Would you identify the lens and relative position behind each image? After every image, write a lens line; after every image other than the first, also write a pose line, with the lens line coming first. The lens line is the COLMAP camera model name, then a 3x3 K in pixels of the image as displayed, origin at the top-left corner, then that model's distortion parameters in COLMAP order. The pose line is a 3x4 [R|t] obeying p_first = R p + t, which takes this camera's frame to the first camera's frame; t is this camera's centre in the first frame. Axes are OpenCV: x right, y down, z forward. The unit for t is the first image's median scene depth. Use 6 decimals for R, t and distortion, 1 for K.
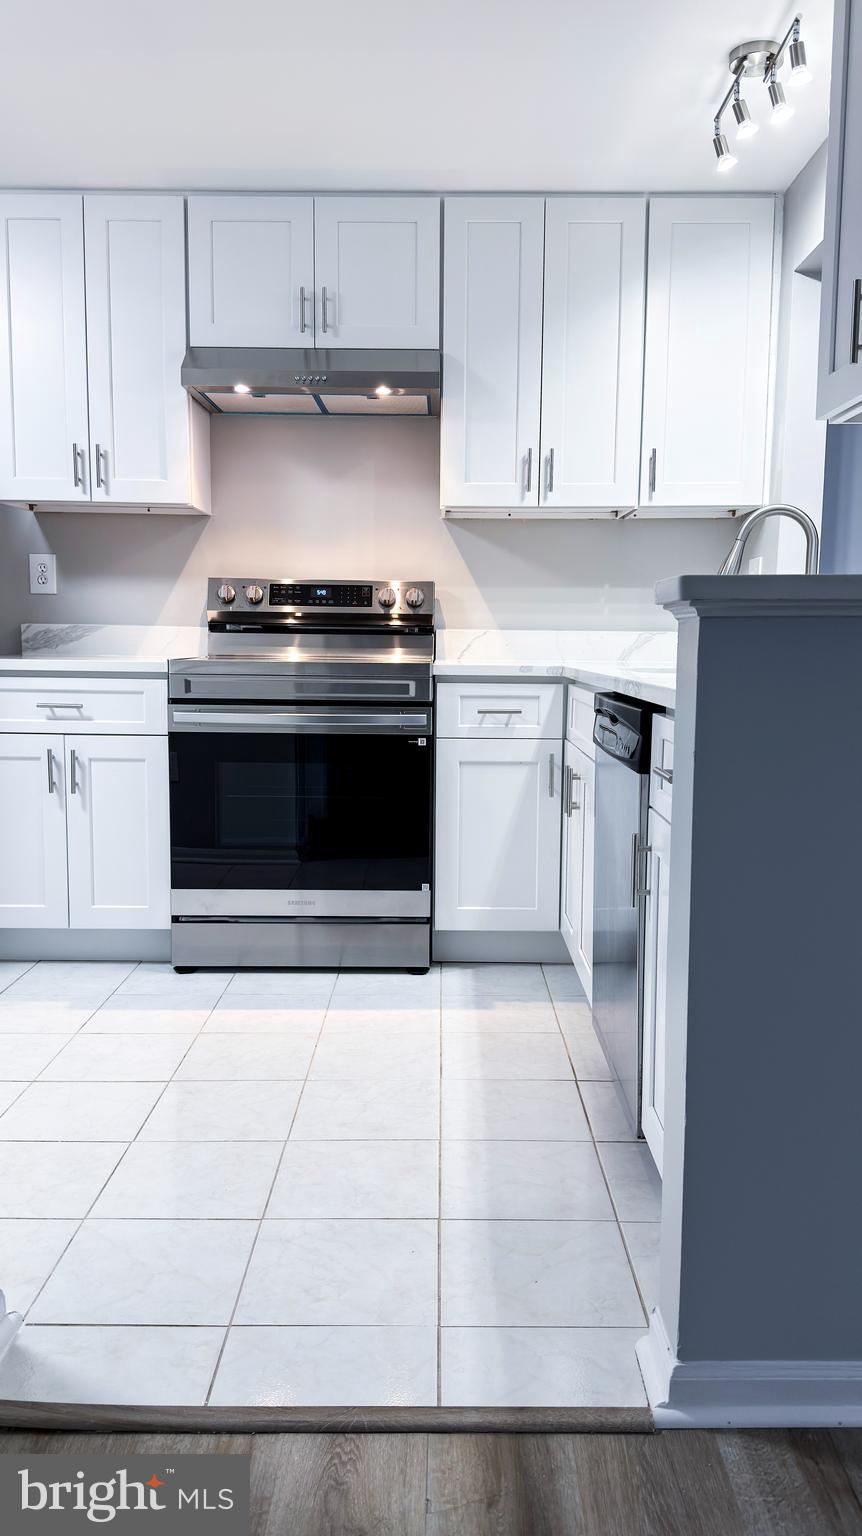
lens RADIAL K [[1118.0, 0, 431.9], [0, 1118.0, 765.6], [0, 0, 1]] dist [0.055429, 0.001836]
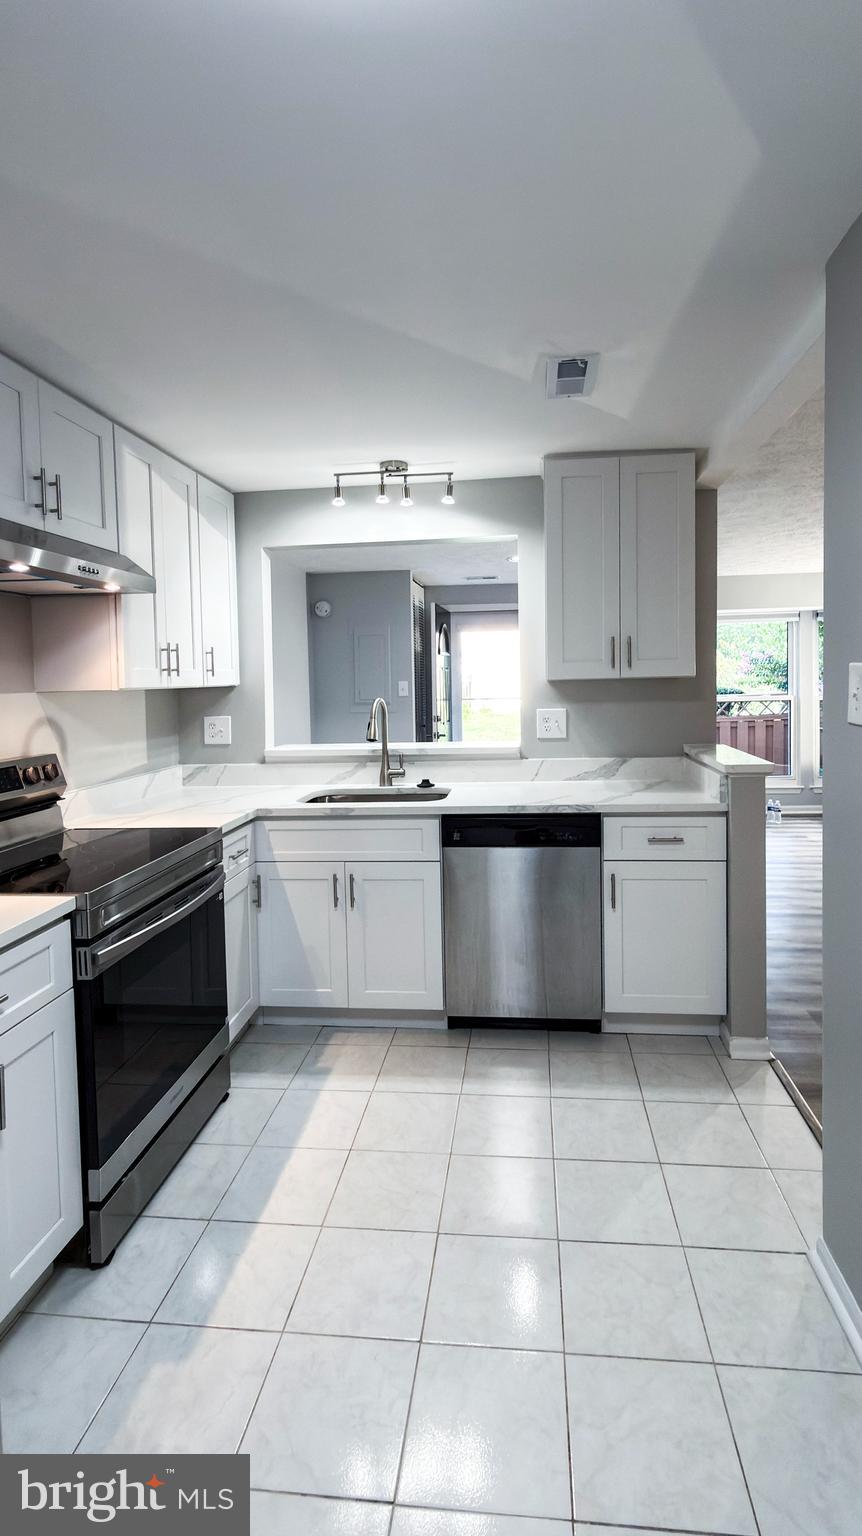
lens RADIAL K [[728.5, 0, 455.8], [0, 728.5, 708.6], [0, 0, 1]] dist [0.004508, -0.002357]
pose [[0.106404, -0.056733, 0.992703, -0.728061], [0.153942, 0.987273, 0.039922, -0.207096], [-0.982334, 0.148571, 0.113784, 0.650037]]
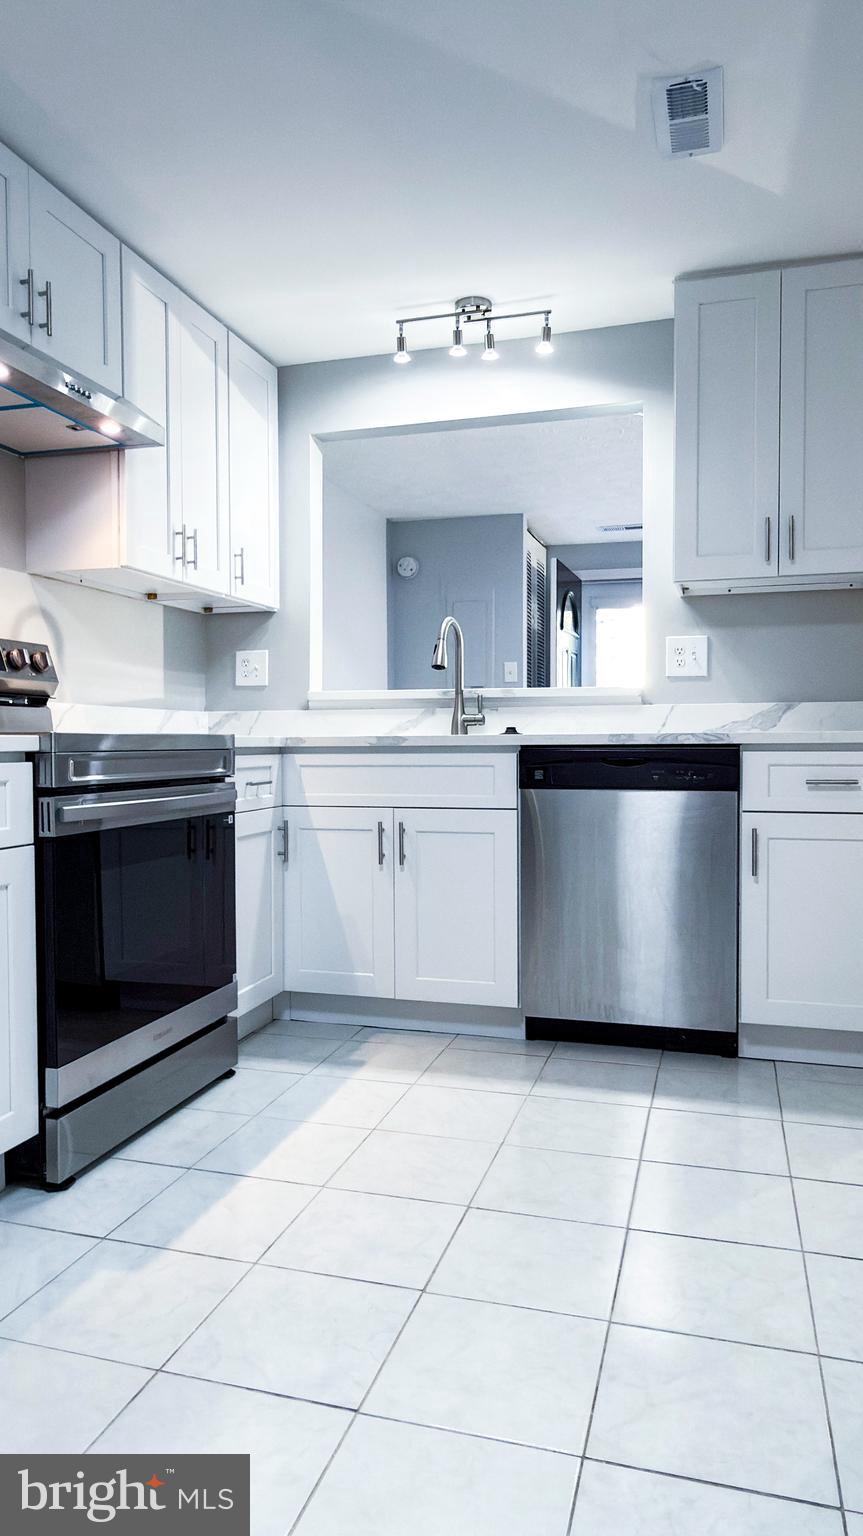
lens RADIAL K [[991.0, 0, 437.0], [0, 991.0, 767.3], [0, 0, 1]] dist [0.000738, 0.000180]
pose [[0.283944, -0.038464, 0.958069, -0.748662], [0.138573, 0.990351, -0.001309, -0.039082], [-0.948775, 0.133134, 0.286534, 0.602245]]
